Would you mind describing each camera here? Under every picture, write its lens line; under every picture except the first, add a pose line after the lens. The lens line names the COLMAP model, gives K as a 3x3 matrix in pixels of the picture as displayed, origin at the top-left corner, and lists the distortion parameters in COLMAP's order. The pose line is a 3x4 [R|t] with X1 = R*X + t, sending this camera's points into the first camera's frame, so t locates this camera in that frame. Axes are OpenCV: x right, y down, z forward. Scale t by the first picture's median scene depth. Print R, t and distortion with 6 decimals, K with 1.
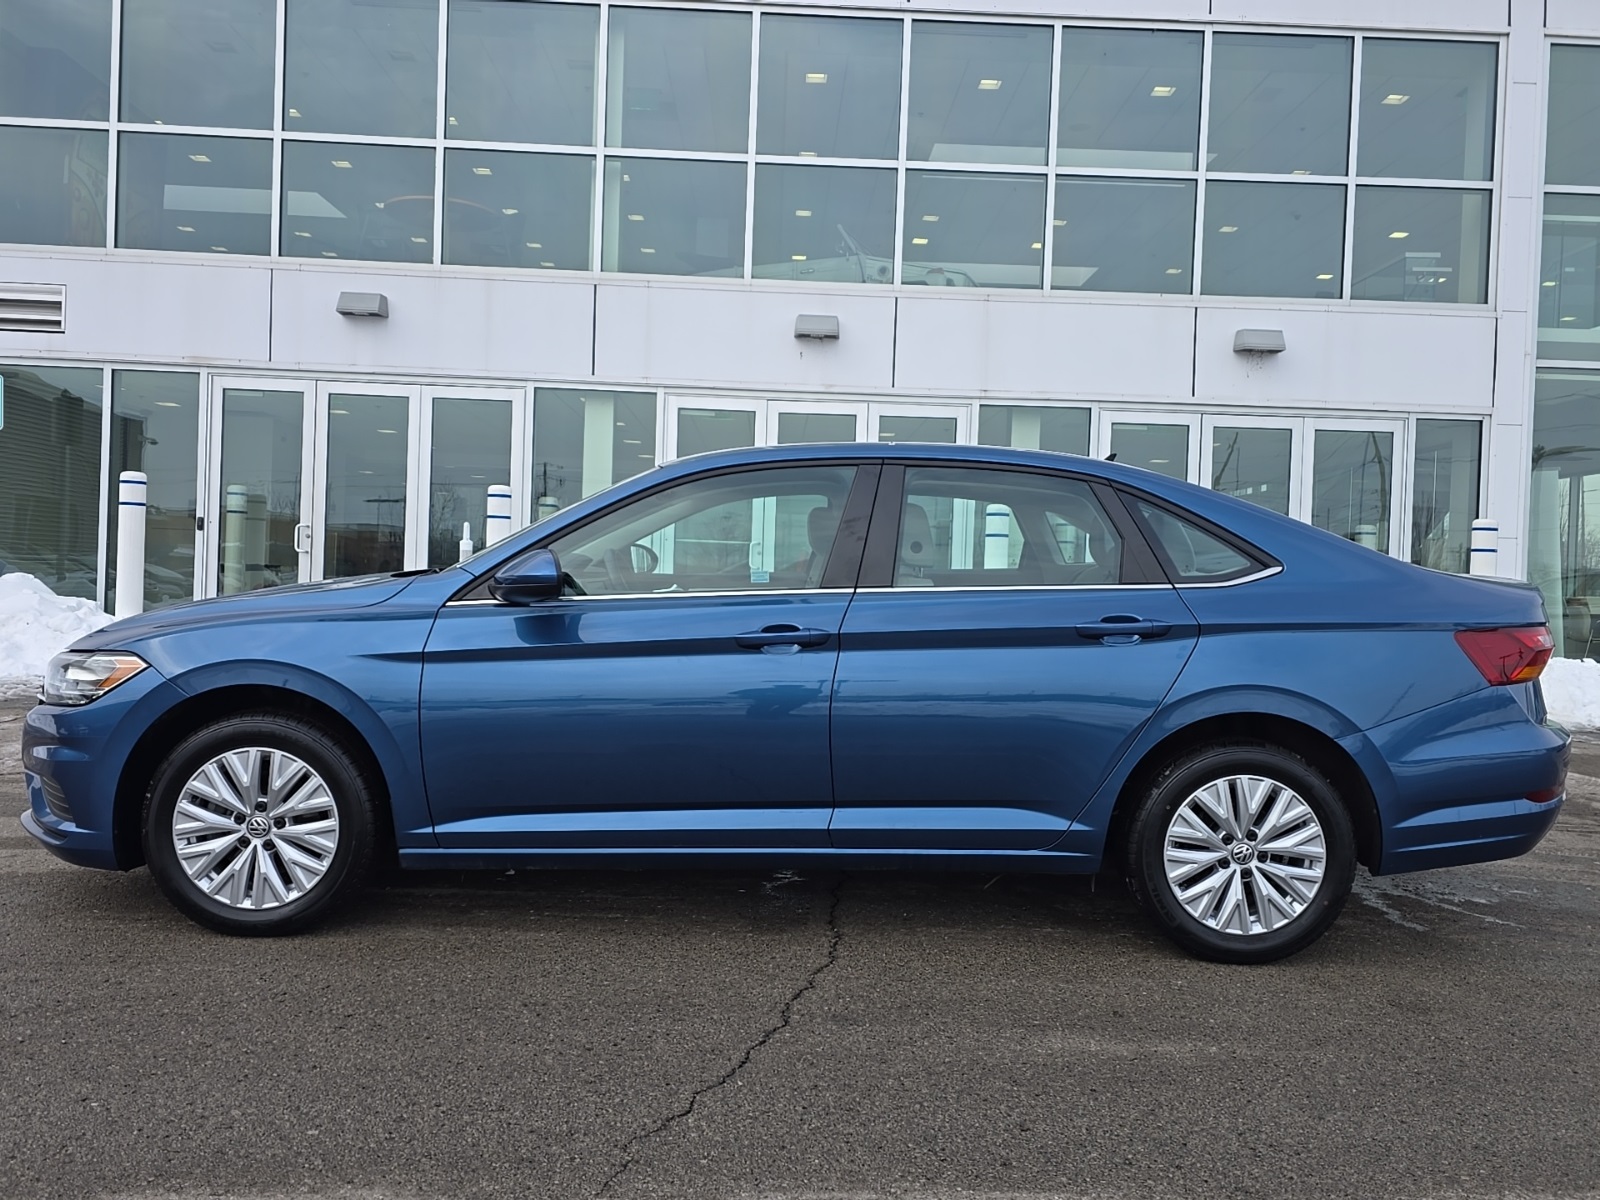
lens RADIAL K [[1264.9, 0, 800.0], [0, 1264.9, 600.0], [0, 0, 1]] dist [0.044647, -0.011278]
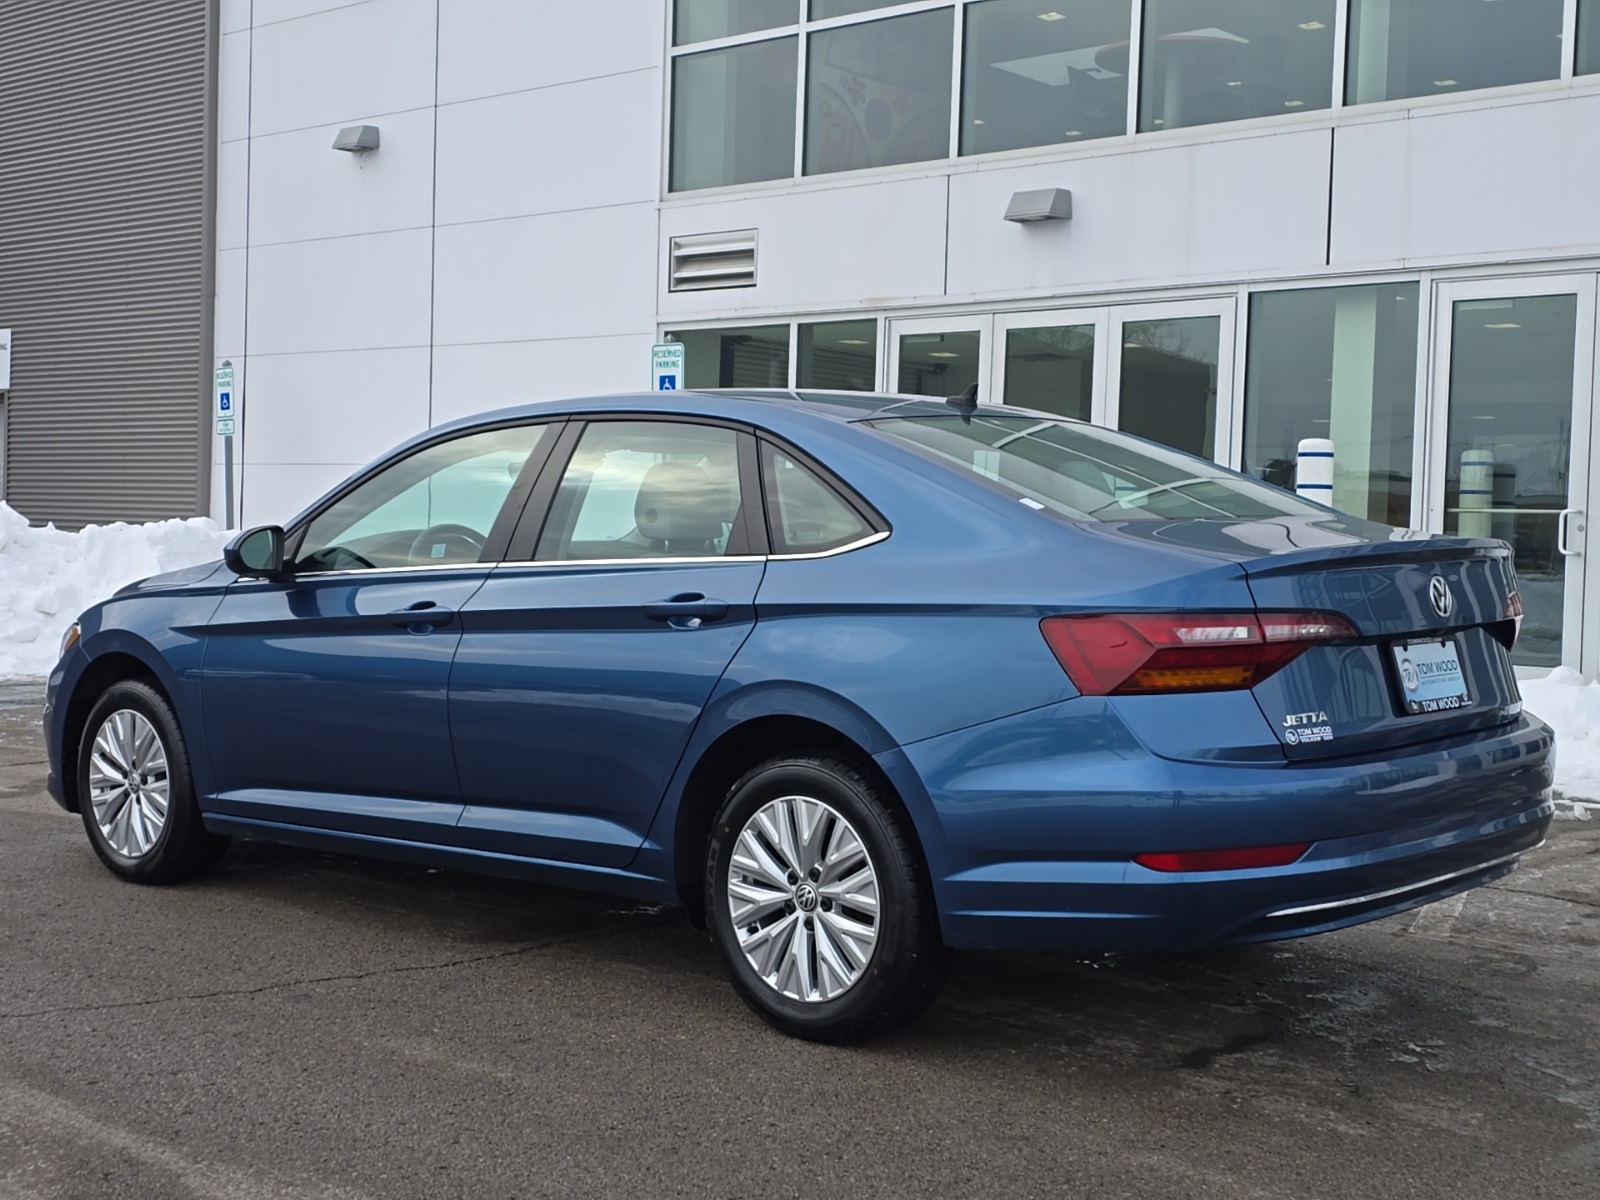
lens RADIAL K [[2082.9, 0, 800.0], [0, 2082.9, 600.0], [0, 0, 1]] dist [0.135777, -0.330690]
pose [[0.732028, 0.004129, -0.681262, 1.216528], [-0.012703, 0.999891, -0.007590, 0.026126], [0.681156, 0.014210, 0.732000, 0.056444]]
